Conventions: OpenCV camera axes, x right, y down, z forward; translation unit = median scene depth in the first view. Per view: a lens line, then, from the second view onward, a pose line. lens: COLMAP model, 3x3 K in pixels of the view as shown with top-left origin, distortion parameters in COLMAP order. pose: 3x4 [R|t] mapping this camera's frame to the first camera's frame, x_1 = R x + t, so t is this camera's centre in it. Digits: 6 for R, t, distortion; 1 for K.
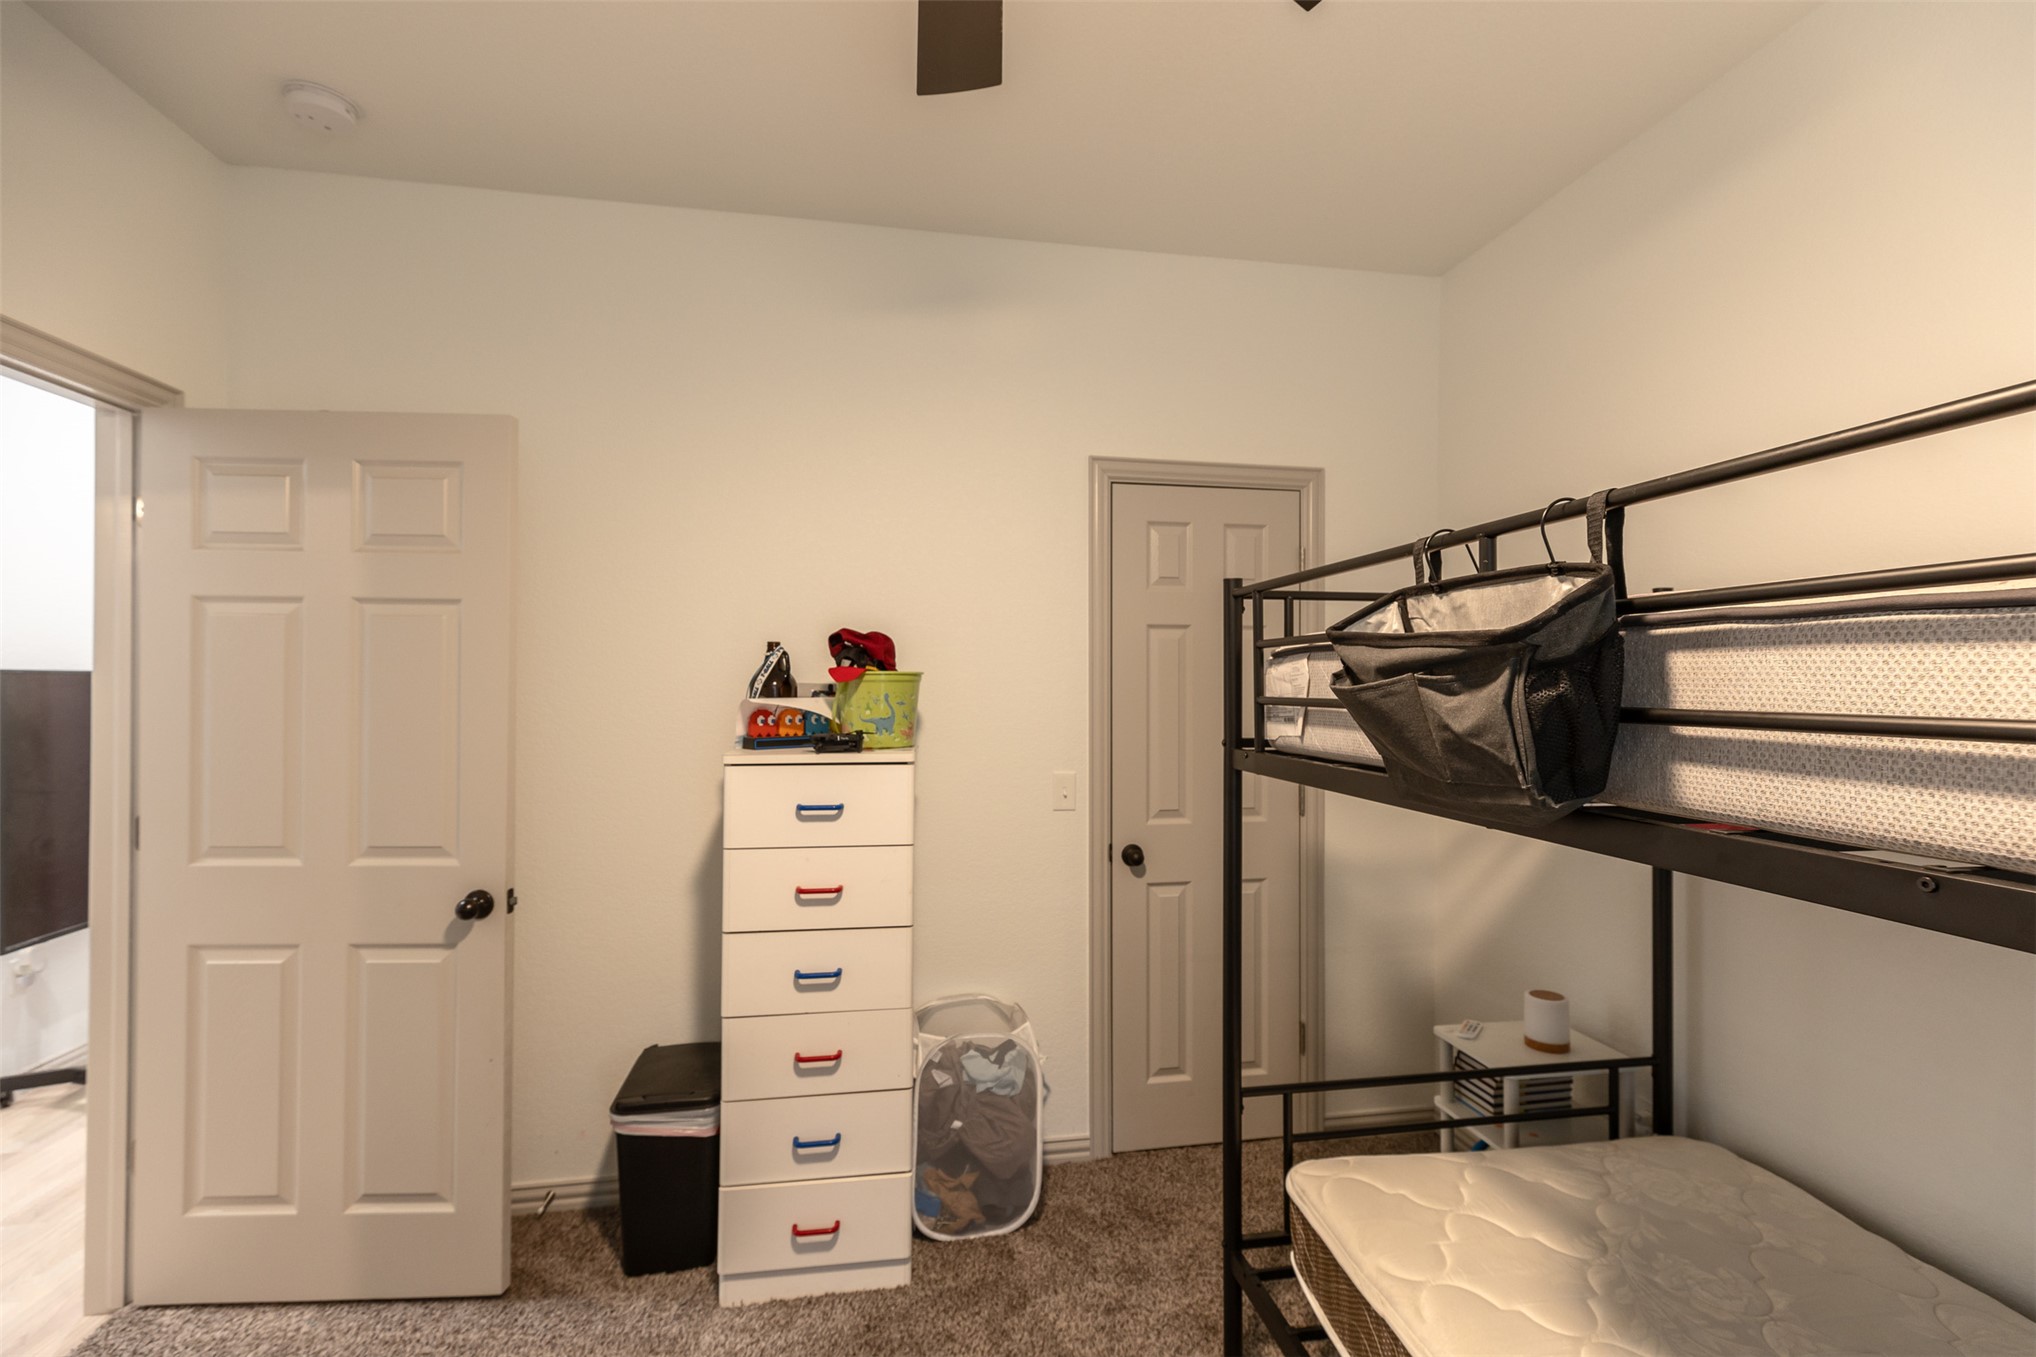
lens RADIAL K [[906.4, 0, 1027.5], [0, 906.4, 674.4], [0, 0, 1]] dist [0.002058, 0.000160]
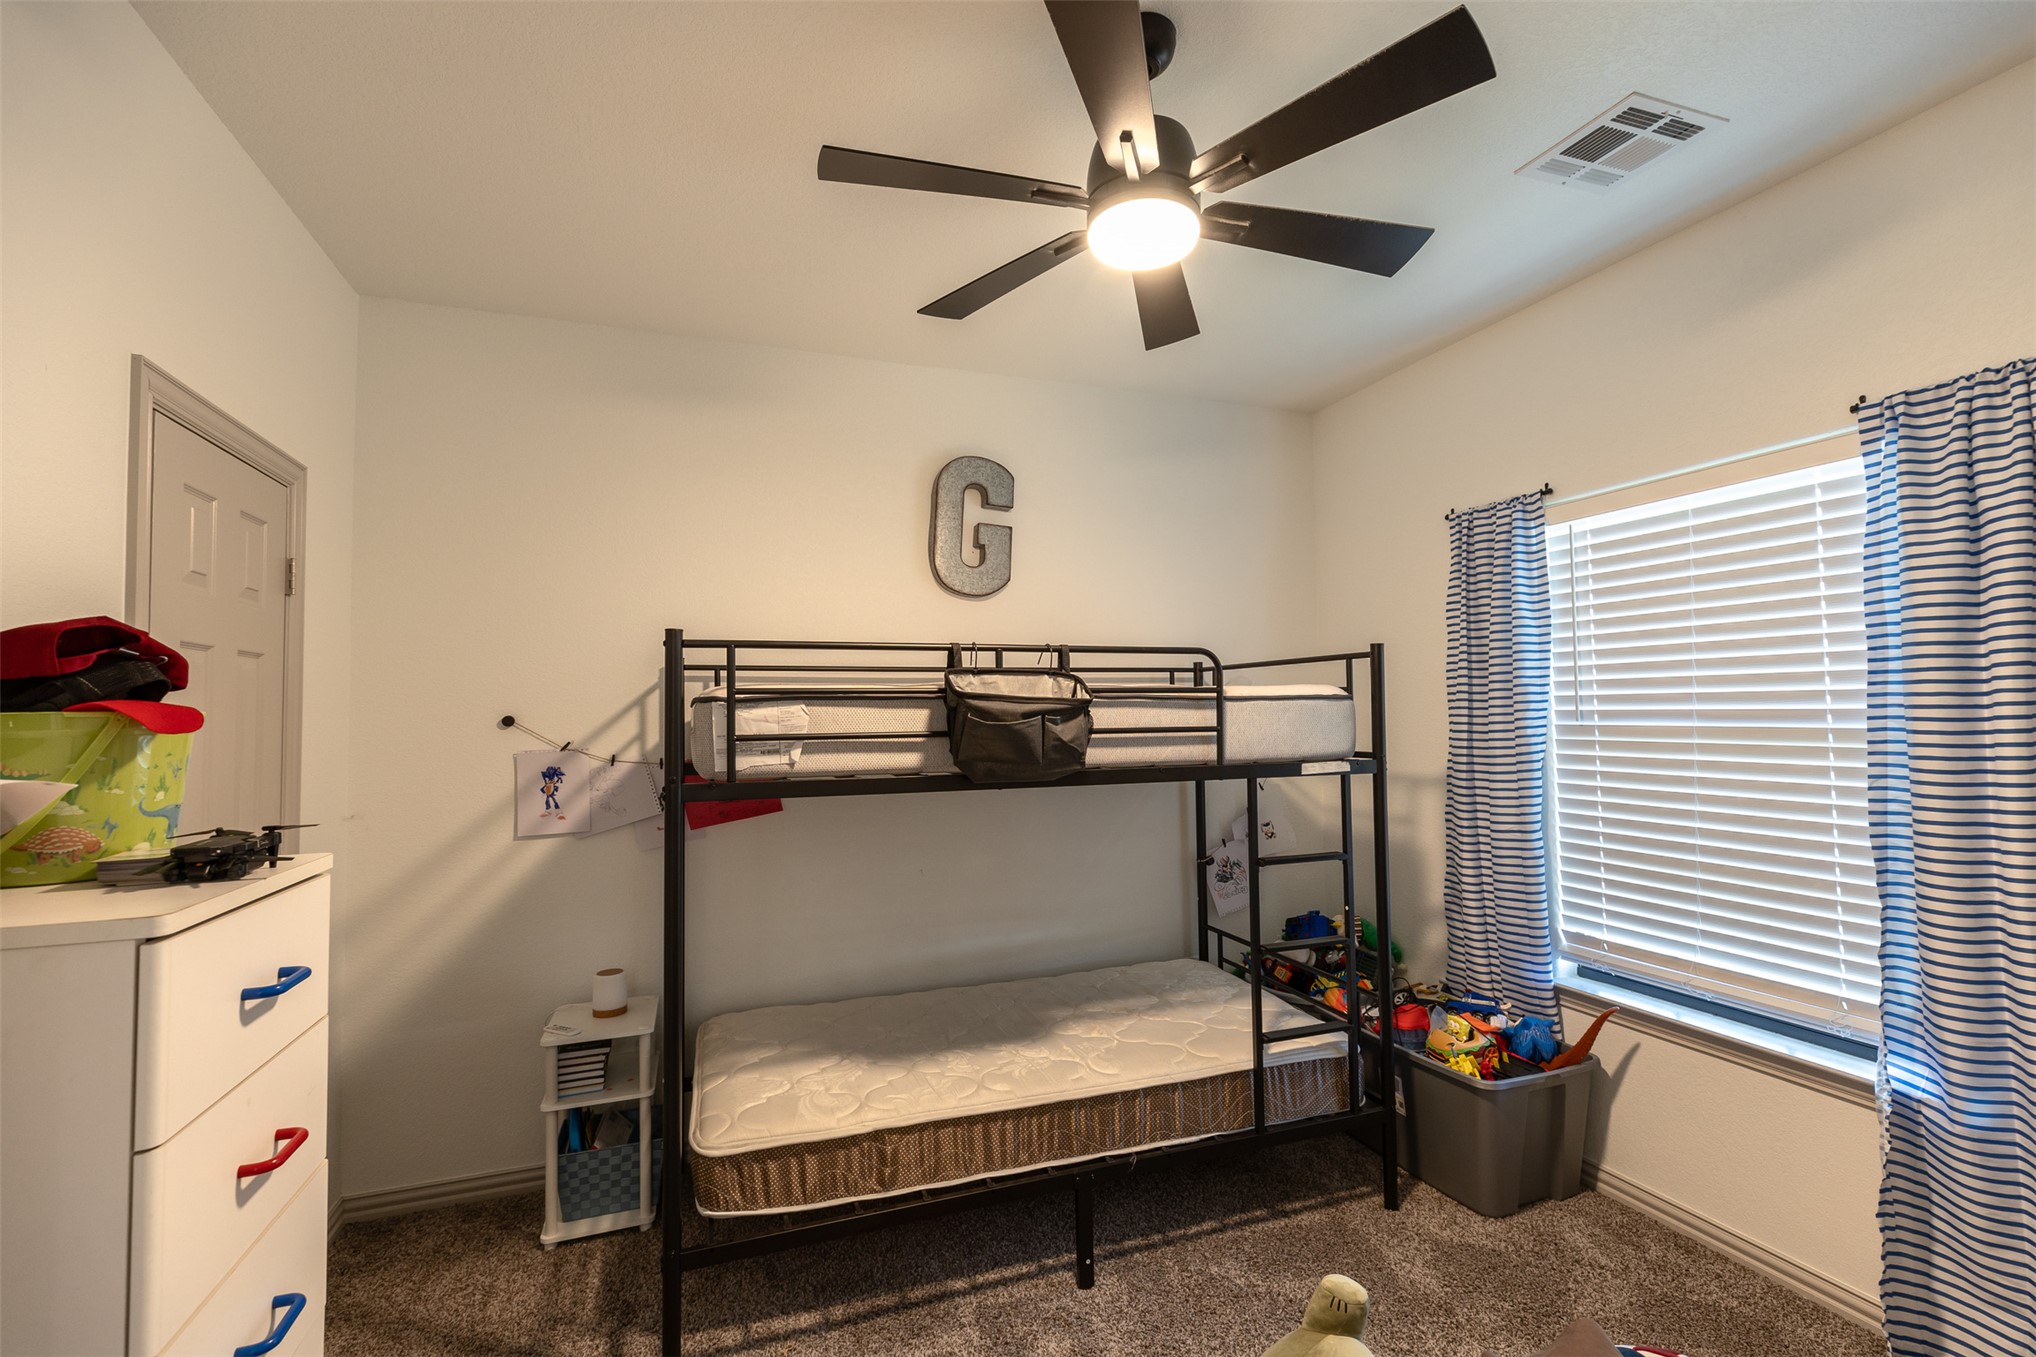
lens RADIAL K [[906.4, 0, 1023.9], [0, 906.4, 684.1], [0, 0, 1]] dist [0.002058, 0.000160]
pose [[-0.193191, 0.036211, 0.980493, -1.550364], [-0.000785, 0.999313, -0.037061, 0.001724], [-0.981161, -0.007930, -0.193029, 1.345753]]
